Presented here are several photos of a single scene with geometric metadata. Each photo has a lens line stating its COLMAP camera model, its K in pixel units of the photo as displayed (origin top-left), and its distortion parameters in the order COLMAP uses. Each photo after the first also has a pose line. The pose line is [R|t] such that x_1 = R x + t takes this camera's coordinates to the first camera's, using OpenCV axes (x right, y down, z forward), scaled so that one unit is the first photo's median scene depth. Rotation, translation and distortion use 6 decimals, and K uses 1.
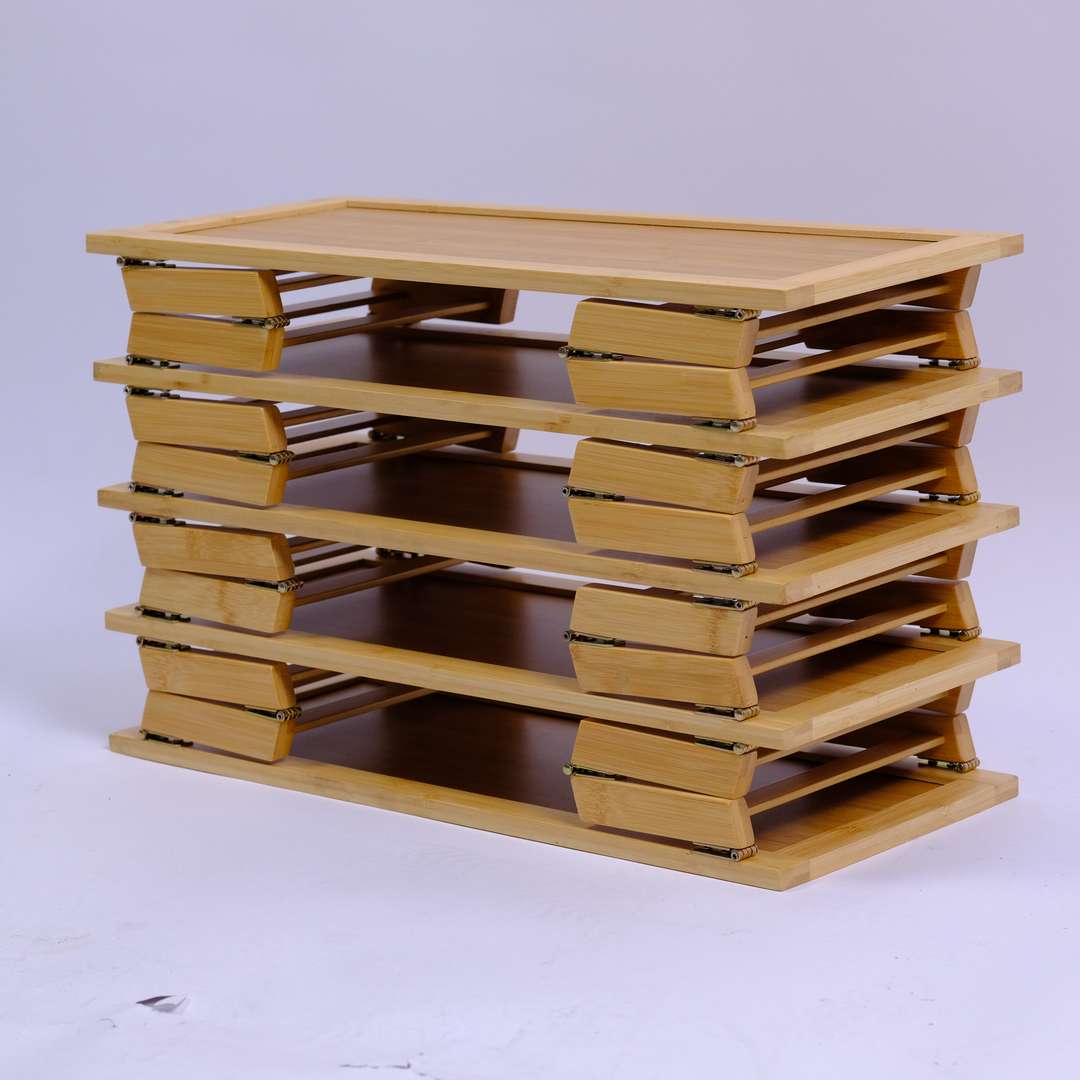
lens RADIAL K [[3860.0, 0, 541.3], [0, 3860.0, 540.9], [0, 0, 1]] dist [0.226370, 0.000000]
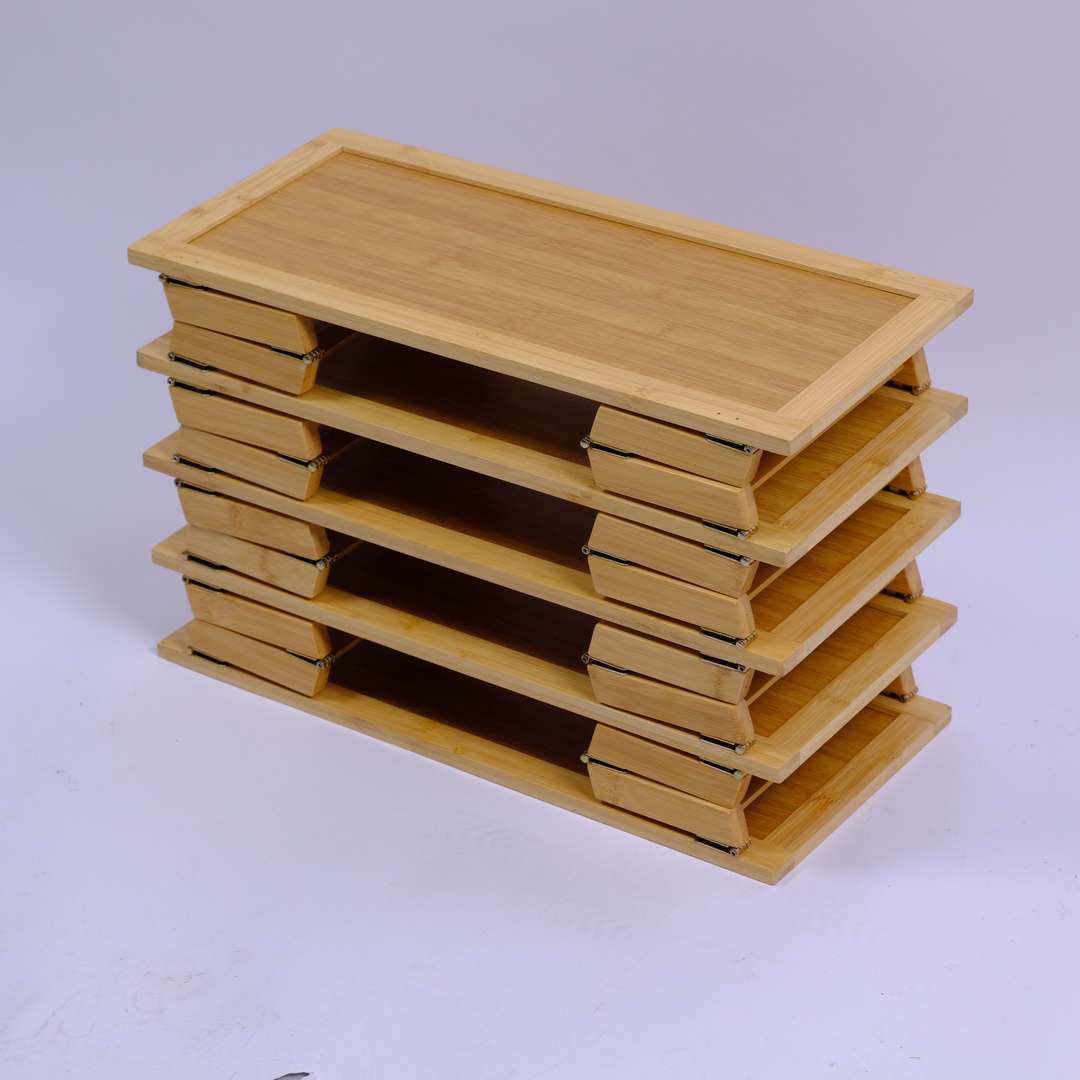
lens RADIAL K [[3860.0, 0, 541.0], [0, 3860.0, 542.6], [0, 0, 1]] dist [0.226370, 0.000000]
pose [[0.996153, -0.036822, 0.079514, -0.093454], [0.009610, 0.947857, 0.318552, -0.362171], [-0.087097, -0.316563, 0.944564, -0.088820]]
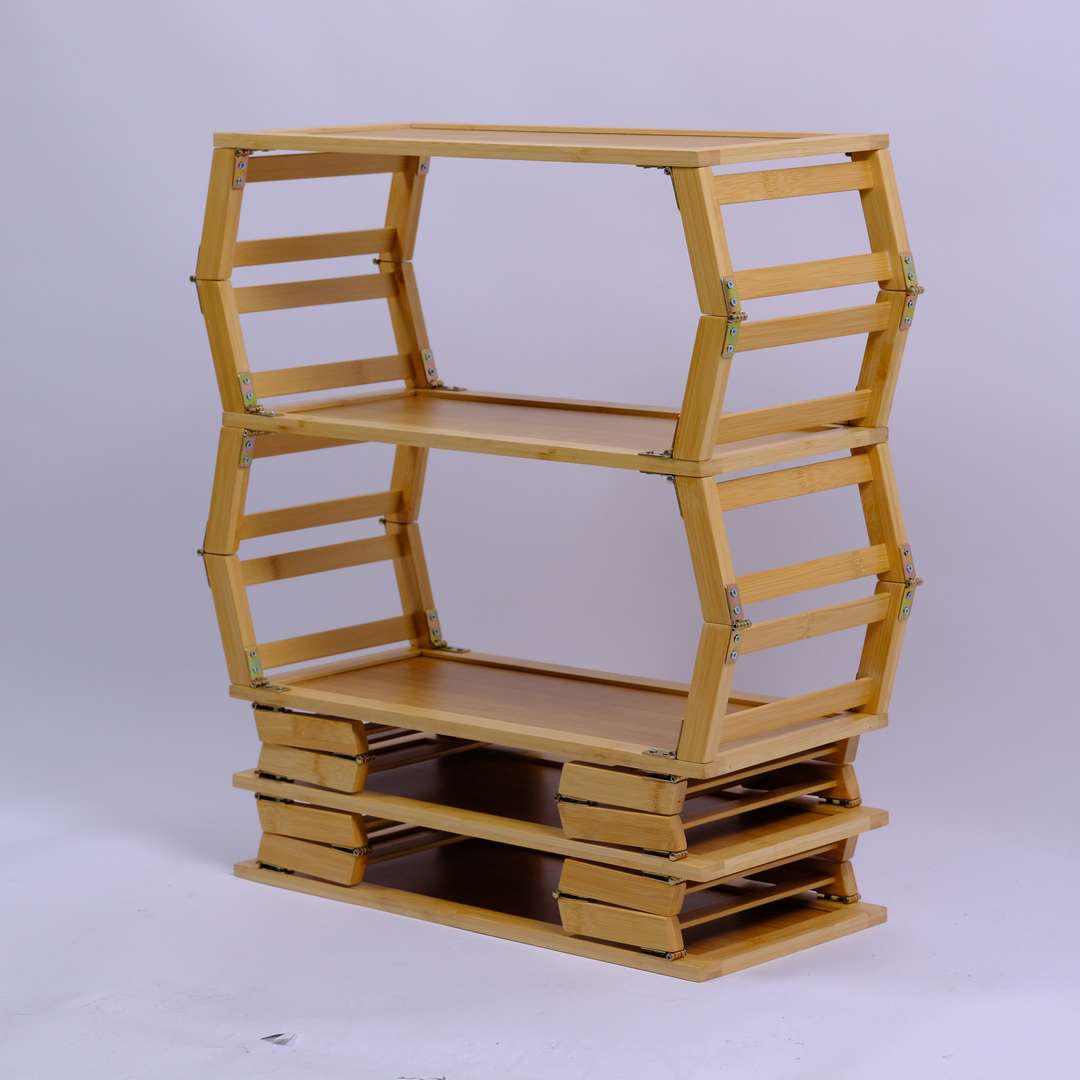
lens RADIAL K [[3860.0, 0, 538.2], [0, 3860.0, 543.1], [0, 0, 1]] dist [0.226370, 0.000000]
pose [[0.998843, 0.017032, -0.044968, 0.058479], [-0.018885, 0.998977, -0.041088, -0.009679], [0.044222, 0.041890, 0.998143, -0.385671]]
